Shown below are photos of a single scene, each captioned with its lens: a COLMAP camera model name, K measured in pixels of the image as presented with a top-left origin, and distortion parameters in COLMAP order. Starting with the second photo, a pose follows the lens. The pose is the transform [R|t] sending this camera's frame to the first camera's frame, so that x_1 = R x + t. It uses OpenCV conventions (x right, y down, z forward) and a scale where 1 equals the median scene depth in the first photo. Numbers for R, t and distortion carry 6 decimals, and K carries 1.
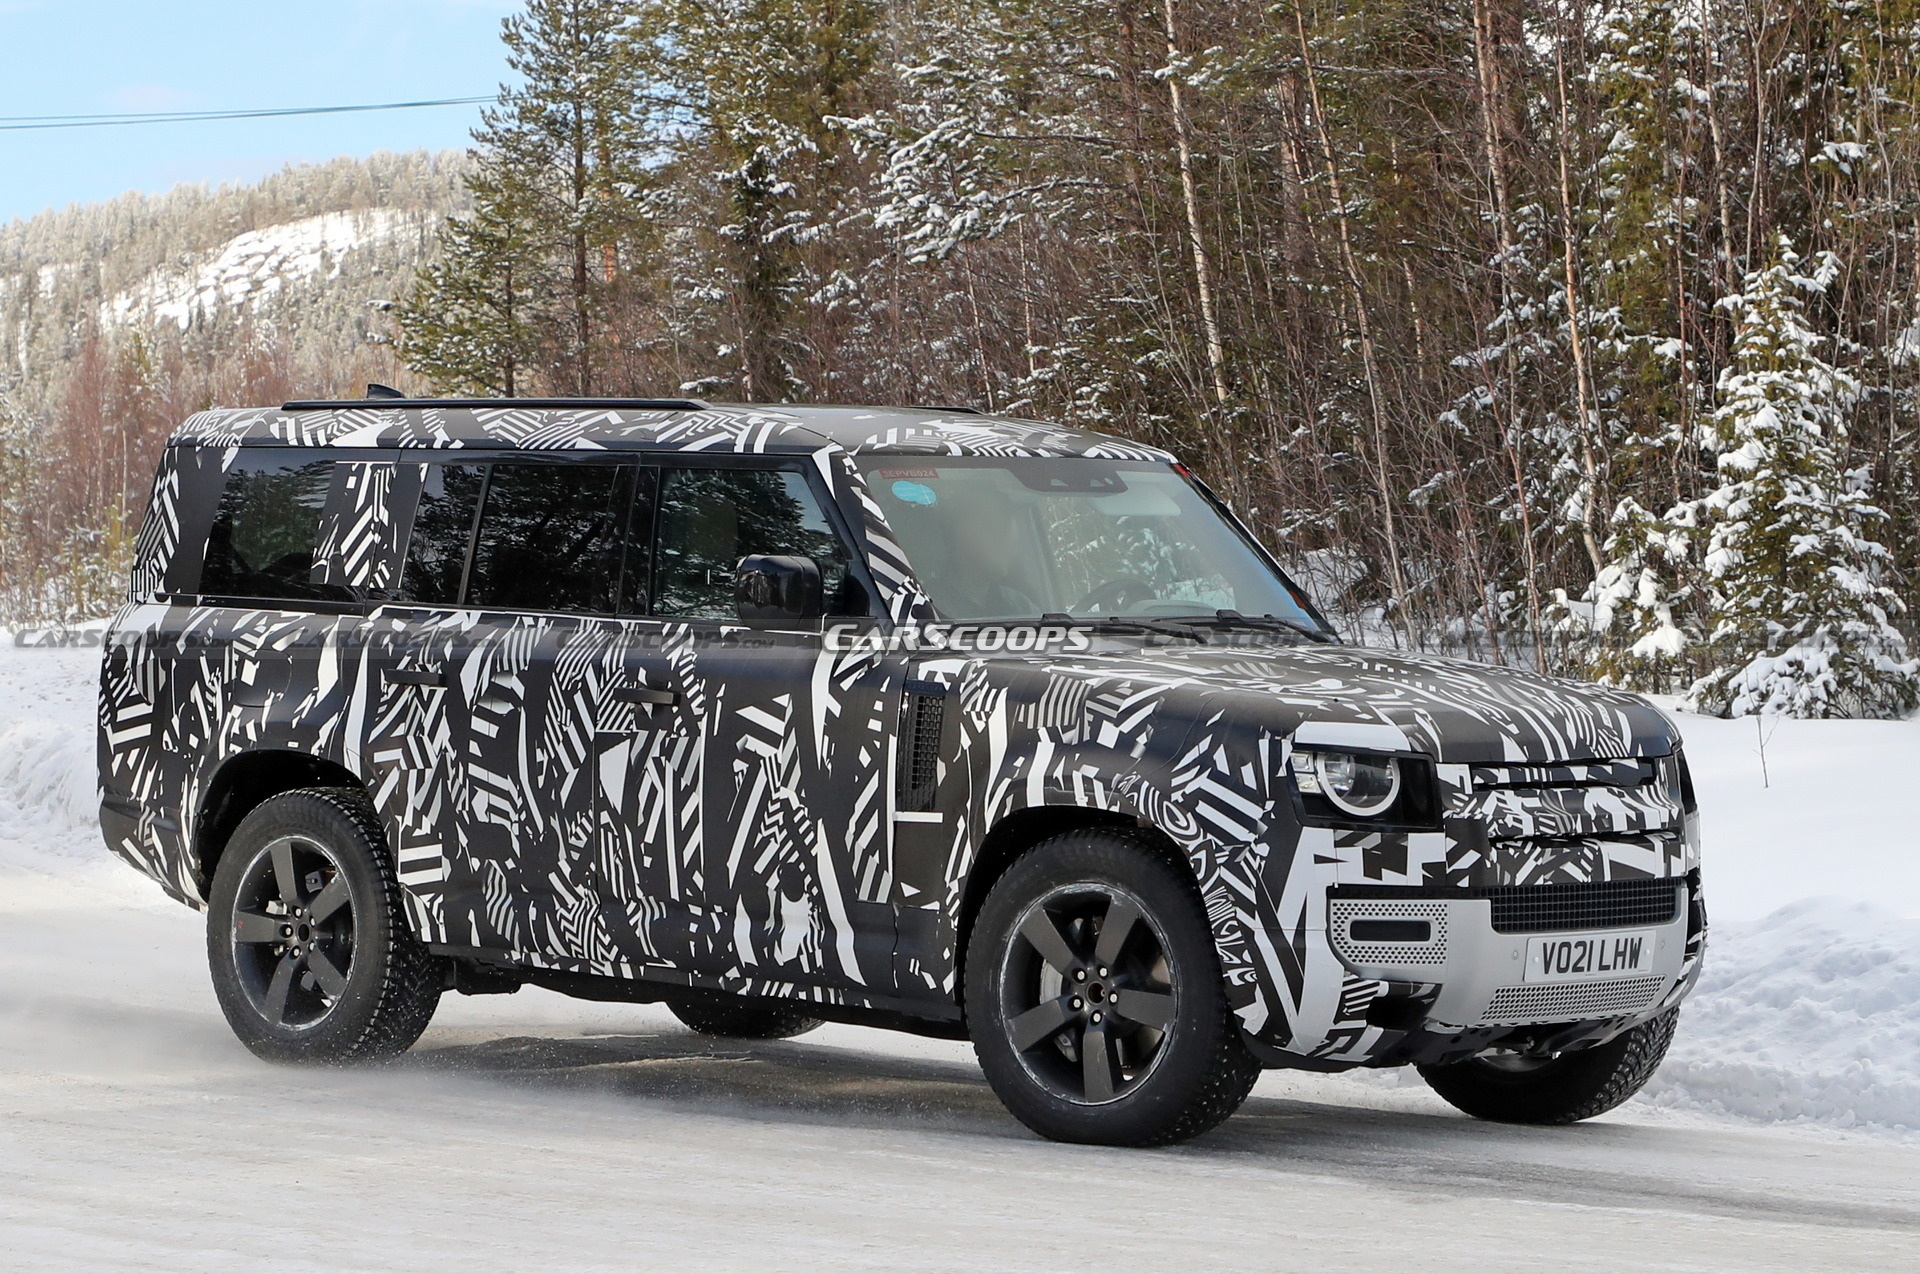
lens RADIAL K [[6125.5, 0, 1077.6], [0, 6125.5, 413.2], [0, 0, 1]] dist [0.304411, -1.920644]
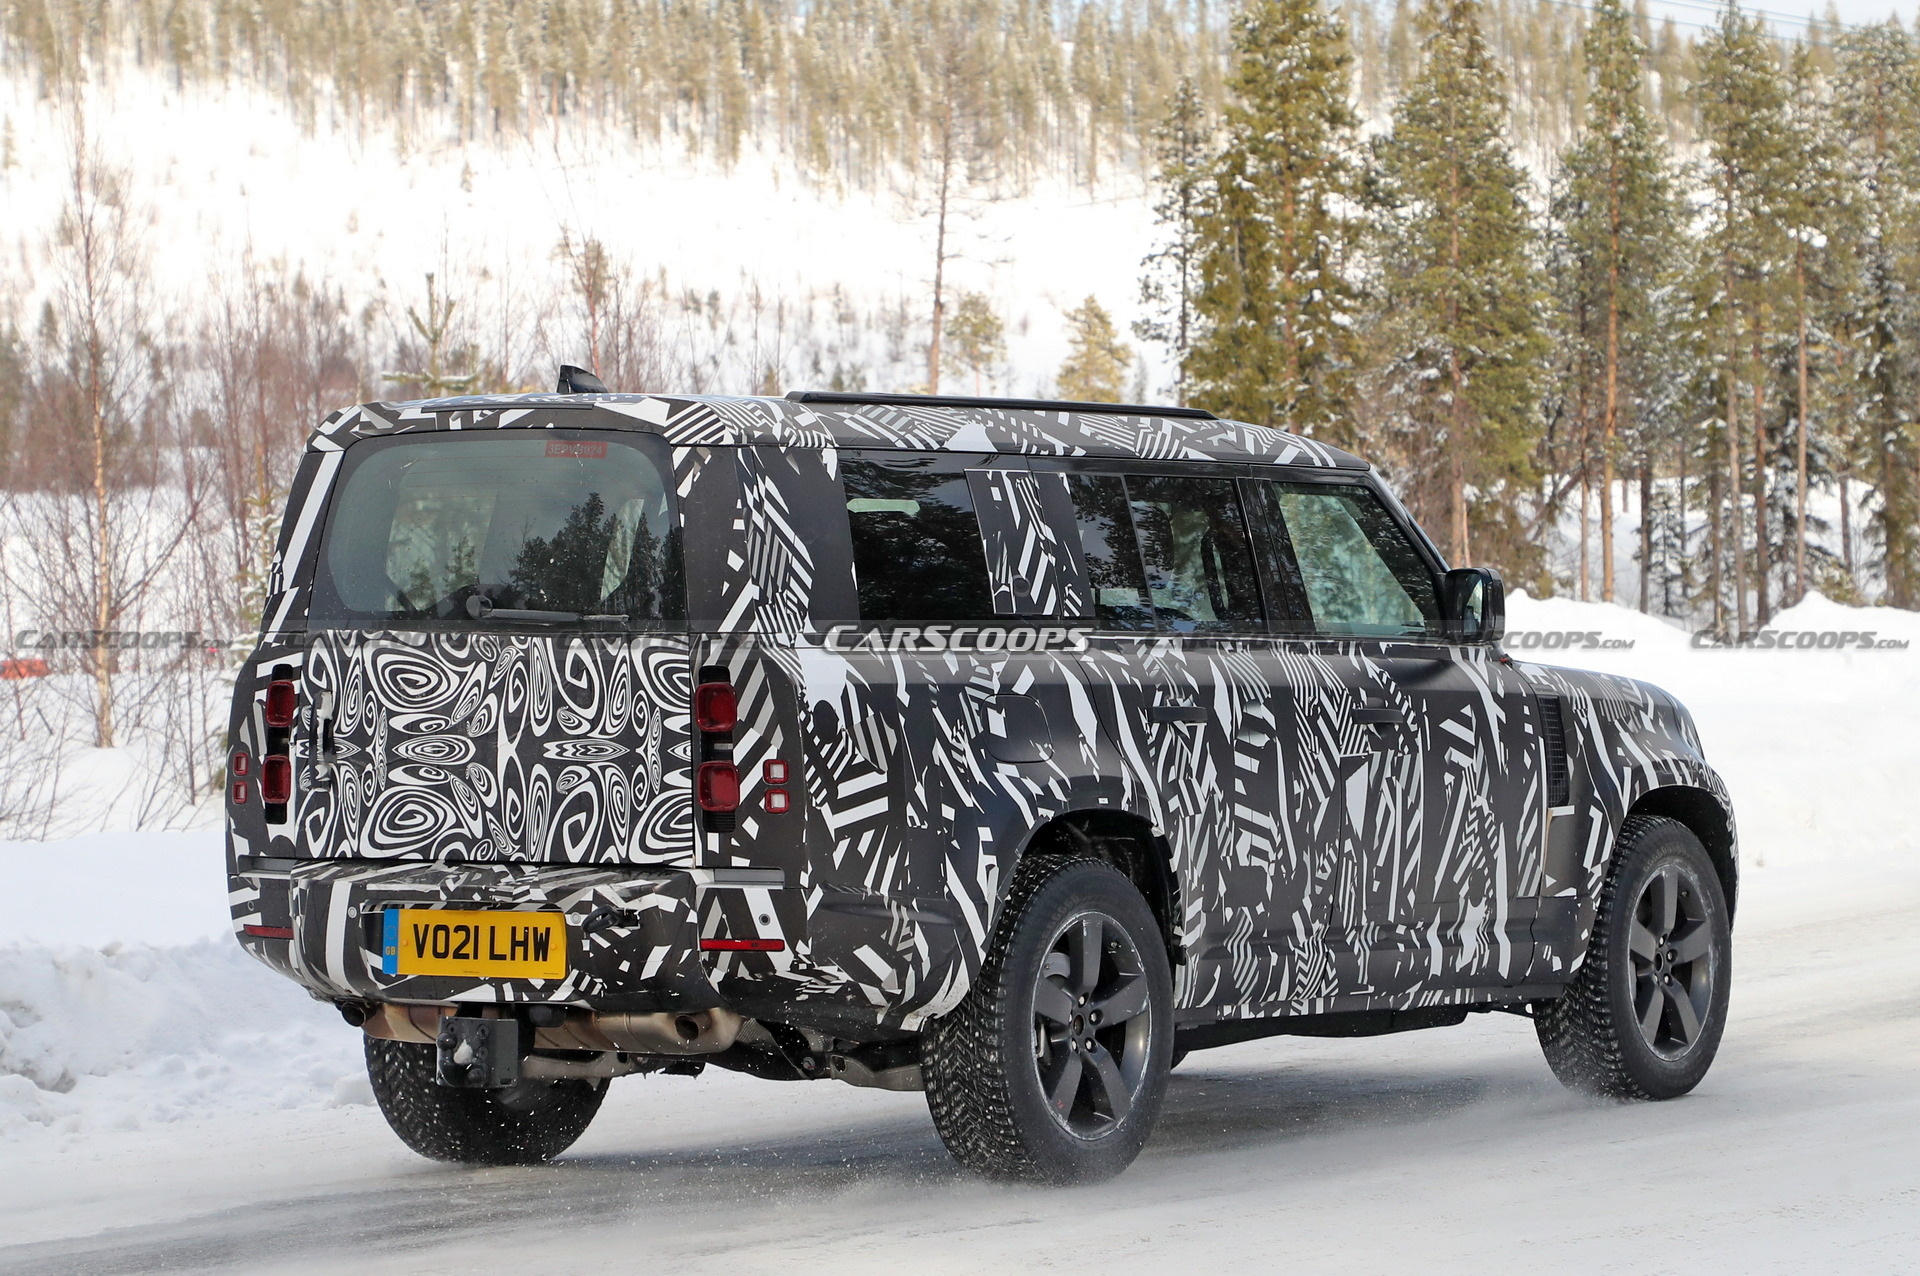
lens RADIAL K [[6125.5, 0, 1077.6], [0, 6125.5, 414.2], [0, 0, 1]] dist [0.304411, -1.920644]
pose [[-0.182287, 0.015117, 0.983129, -1.022400], [-0.014196, 0.999737, -0.018005, 0.016451], [-0.983143, -0.017239, -0.182024, 1.228589]]
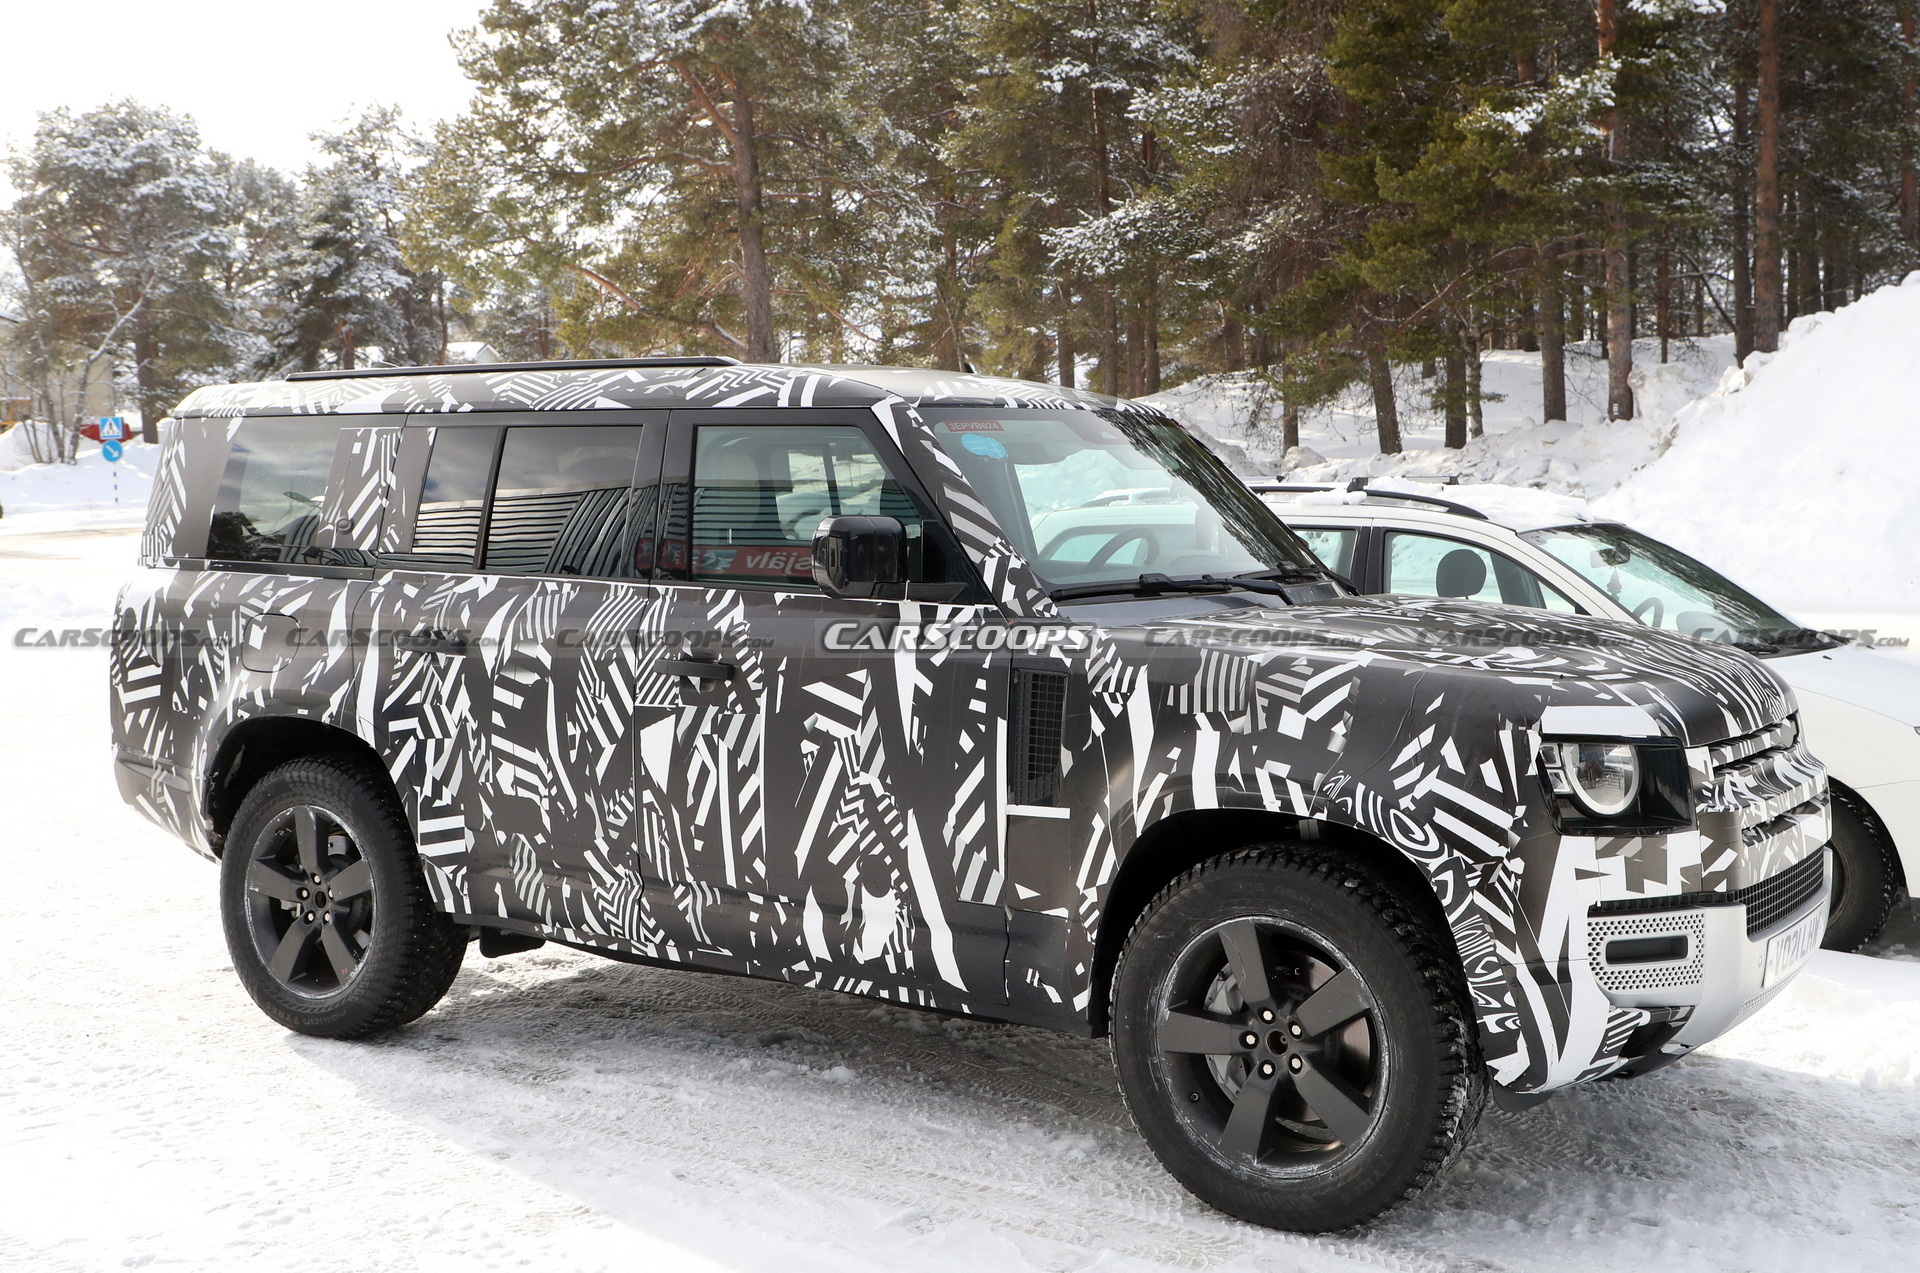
lens RADIAL K [[2231.7, 0, 1072.6], [0, 2231.7, 551.1], [0, 0, 1]] dist [0.053319, 0.028148]
pose [[0.982044, -0.021543, 0.187418, -0.077186], [0.012326, 0.998663, 0.050209, 0.011952], [-0.188249, -0.046998, 0.980996, 0.659255]]
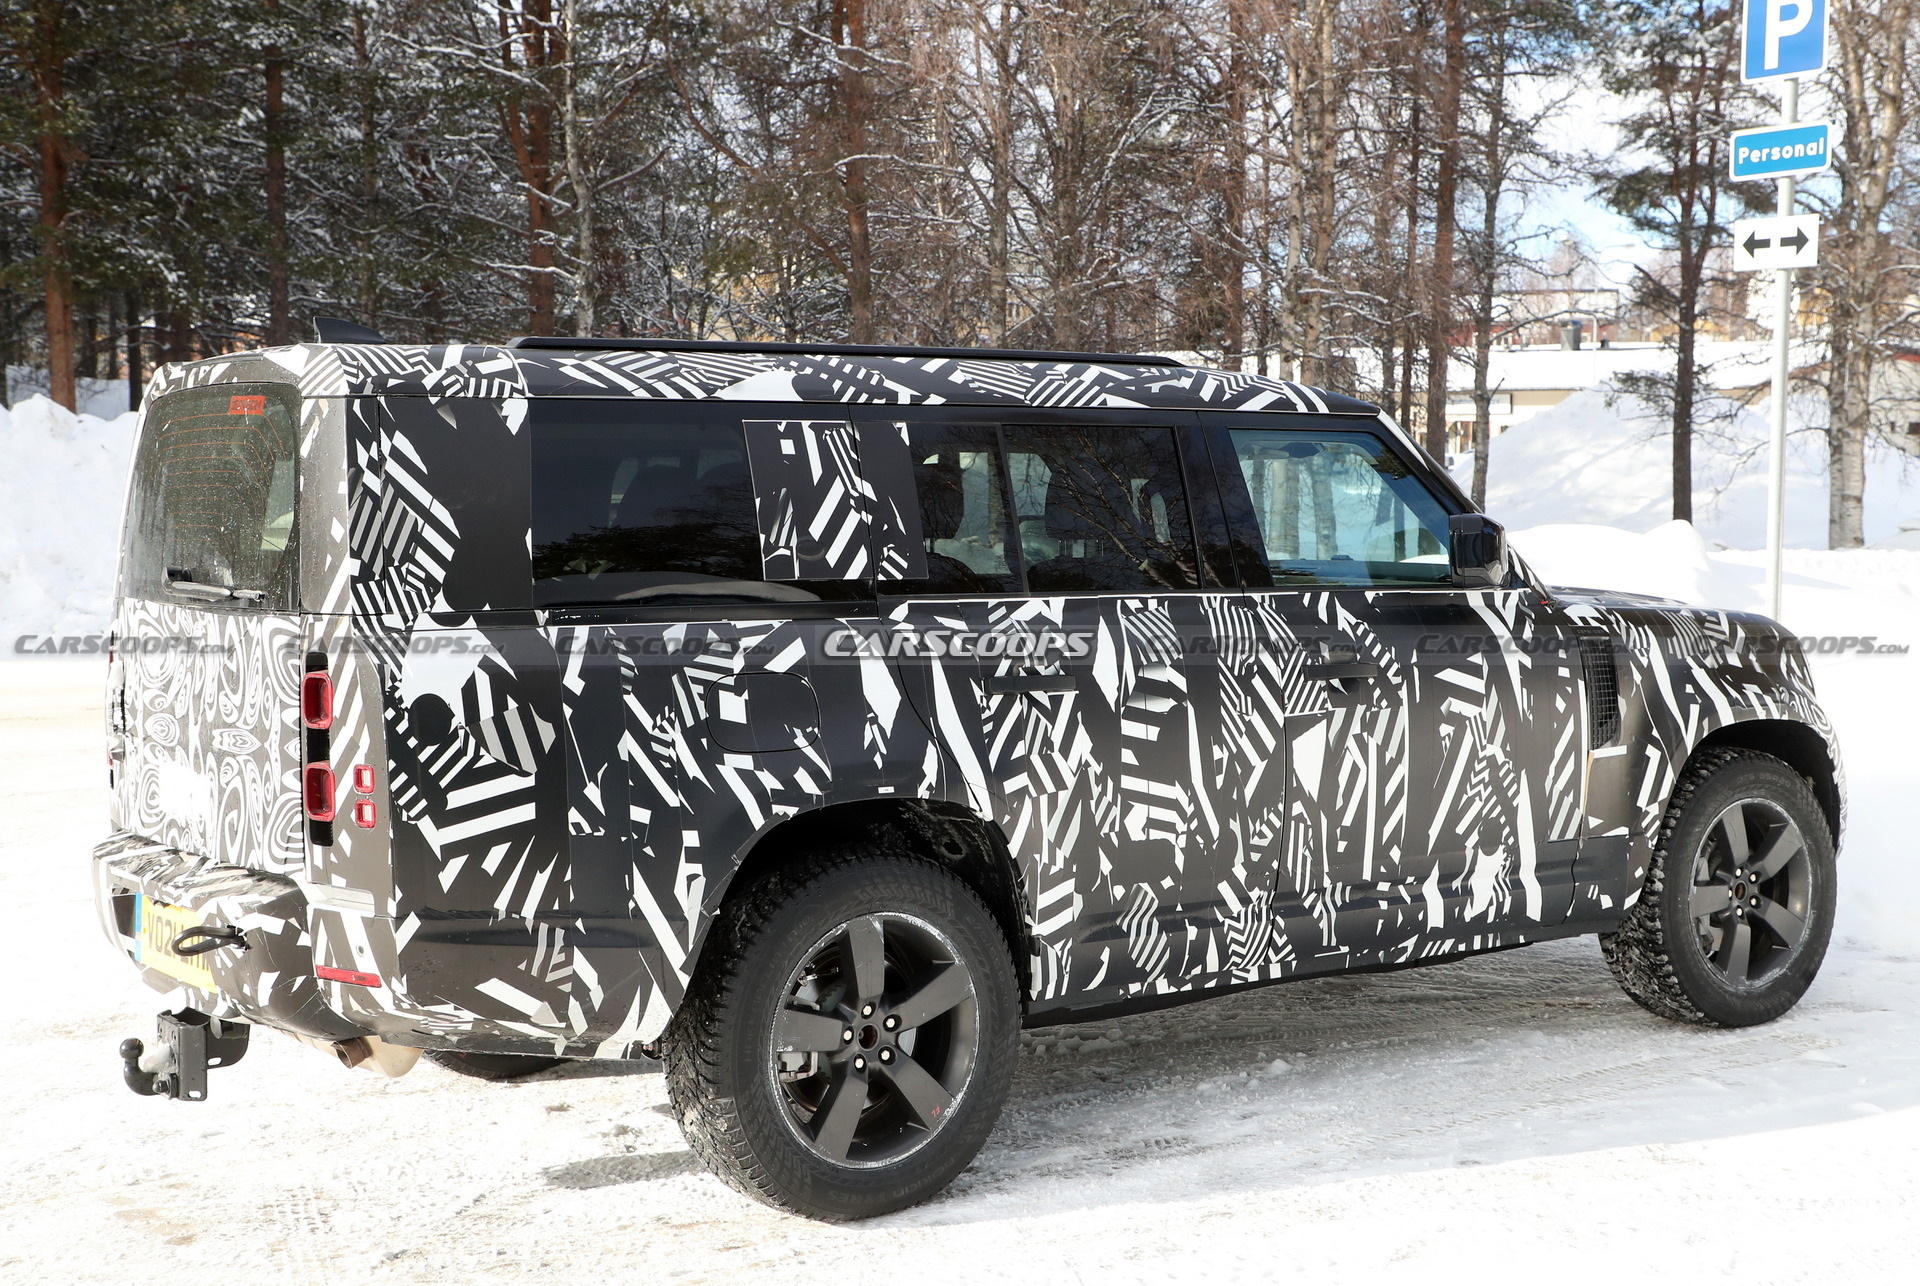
lens RADIAL K [[2416.1, 0, 1008.8], [0, 2416.1, 572.2], [0, 0, 1]] dist [0.080850, 0.019056]
pose [[0.174547, -0.046107, 0.983569, -0.442466], [0.002042, 0.998918, 0.046464, 0.013854], [-0.984647, -0.006102, 0.174453, 0.988705]]
